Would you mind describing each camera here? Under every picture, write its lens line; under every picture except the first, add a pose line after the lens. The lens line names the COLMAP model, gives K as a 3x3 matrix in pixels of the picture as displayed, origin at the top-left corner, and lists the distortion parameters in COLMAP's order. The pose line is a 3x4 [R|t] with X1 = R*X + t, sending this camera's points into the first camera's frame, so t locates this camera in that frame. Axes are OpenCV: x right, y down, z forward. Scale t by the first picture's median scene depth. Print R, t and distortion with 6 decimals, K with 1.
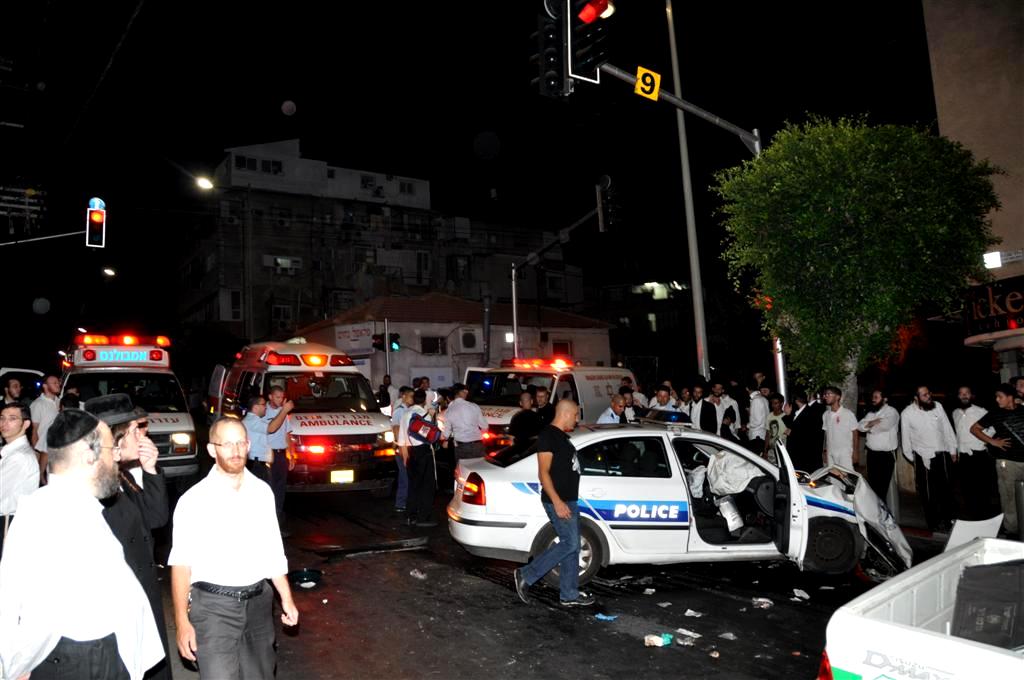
lens RADIAL K [[794.8, 0, 512.0], [0, 794.8, 340.0], [0, 0, 1]] dist [-0.163903, 0.117062]
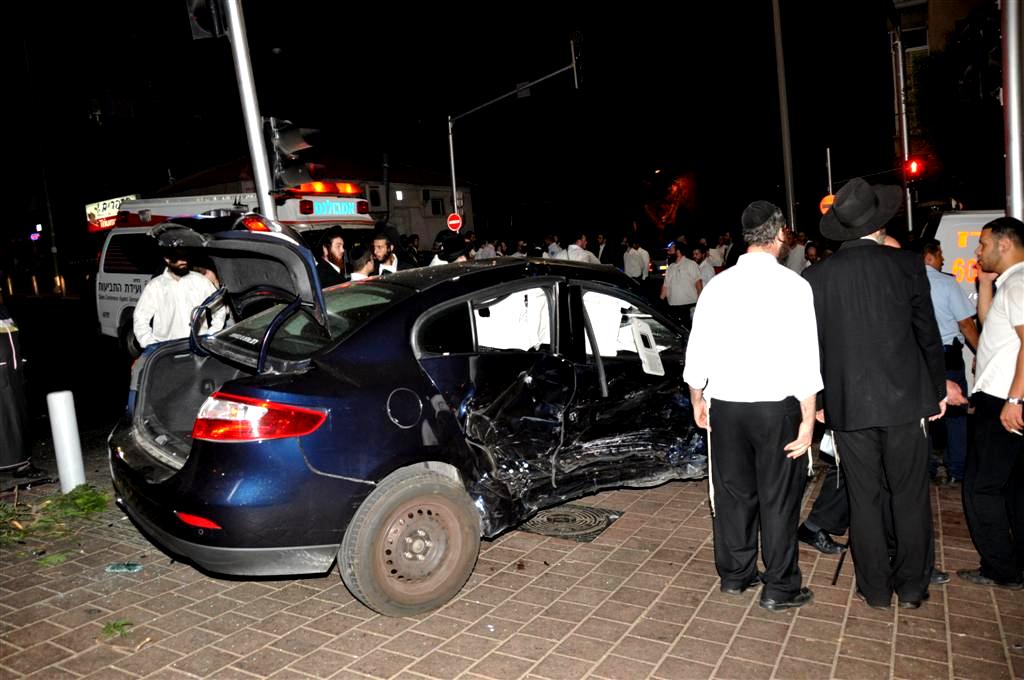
lens RADIAL K [[794.8, 0, 512.0], [0, 794.8, 340.0], [0, 0, 1]] dist [-0.163903, 0.117062]
pose [[0.898579, -0.070555, 0.433102, -0.530026], [-0.004085, 0.985601, 0.169036, 0.013303], [-0.438792, -0.153661, 0.885353, 0.142615]]
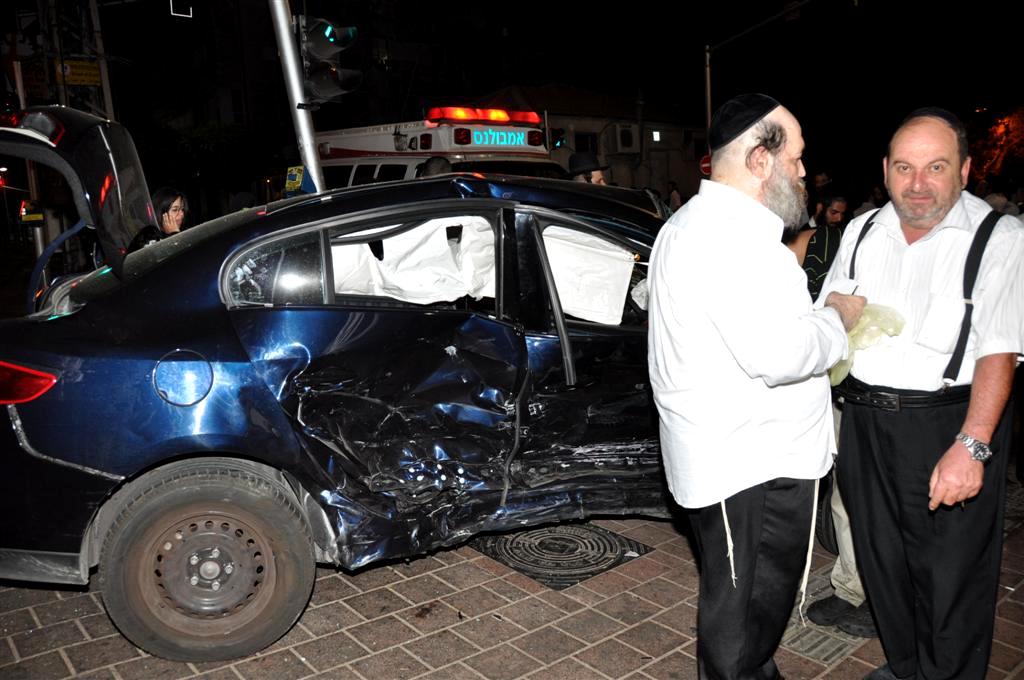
lens RADIAL K [[816.5, 0, 512.0], [0, 816.5, 340.0], [0, 0, 1]] dist [-0.162894, 0.162412]
pose [[0.995913, -0.022928, 0.087356, -0.427972], [0.002511, 0.973893, 0.226993, 0.024722], [-0.090280, -0.225846, 0.969971, 0.184449]]
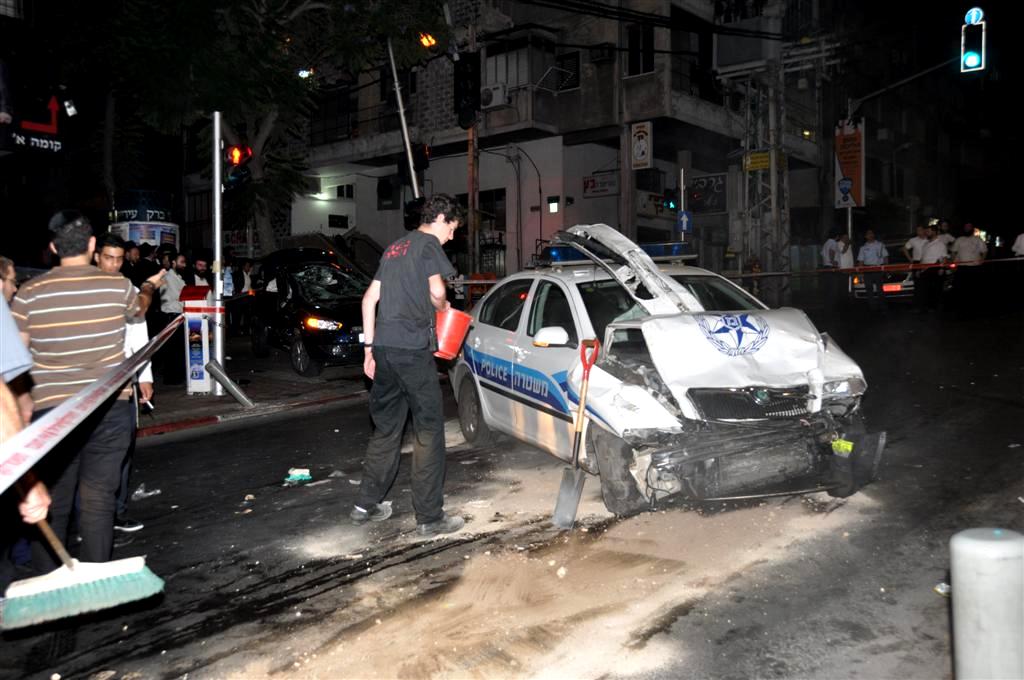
lens RADIAL K [[955.9, 0, 512.0], [0, 955.9, 340.0], [0, 0, 1]] dist [-0.082089, 0.153618]
pose [[0.243579, 0.060255, -0.968007, 0.505097], [0.098375, 0.991386, 0.086464, 0.045196], [0.964879, -0.116289, 0.235554, 0.346050]]
